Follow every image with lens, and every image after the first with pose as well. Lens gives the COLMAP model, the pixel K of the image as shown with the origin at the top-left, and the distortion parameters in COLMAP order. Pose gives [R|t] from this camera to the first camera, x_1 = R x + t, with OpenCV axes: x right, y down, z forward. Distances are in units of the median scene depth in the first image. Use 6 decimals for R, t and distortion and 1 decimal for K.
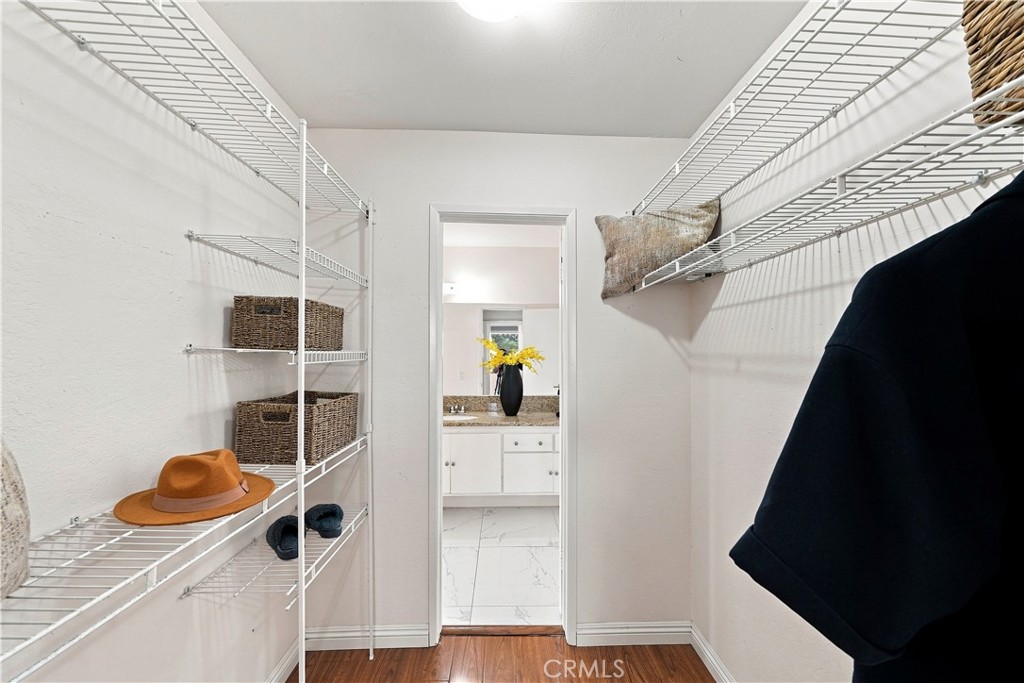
lens RADIAL K [[356.4, 0, 516.0], [0, 356.4, 345.5], [0, 0, 1]] dist [-0.001954, -0.000223]
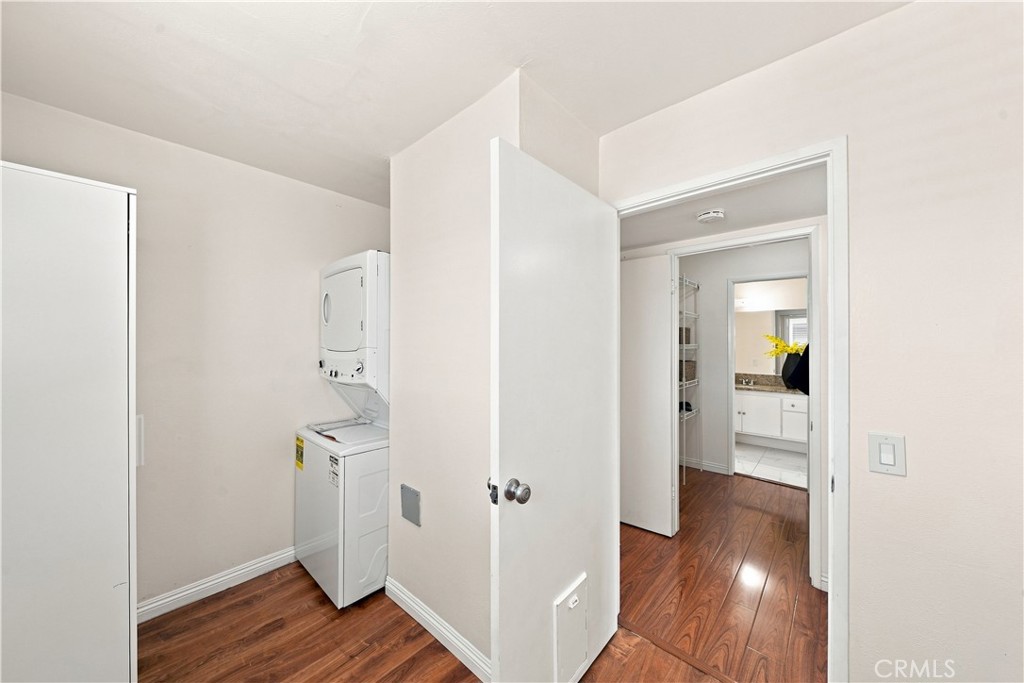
lens RADIAL K [[356.4, 0, 516.0], [0, 356.4, 345.5], [0, 0, 1]] dist [-0.001954, -0.000223]
pose [[0.727844, 0.009427, -0.685678, 0.171175], [0.021746, 0.999085, 0.036820, -0.047132], [0.685398, -0.041710, 0.726973, -0.816729]]
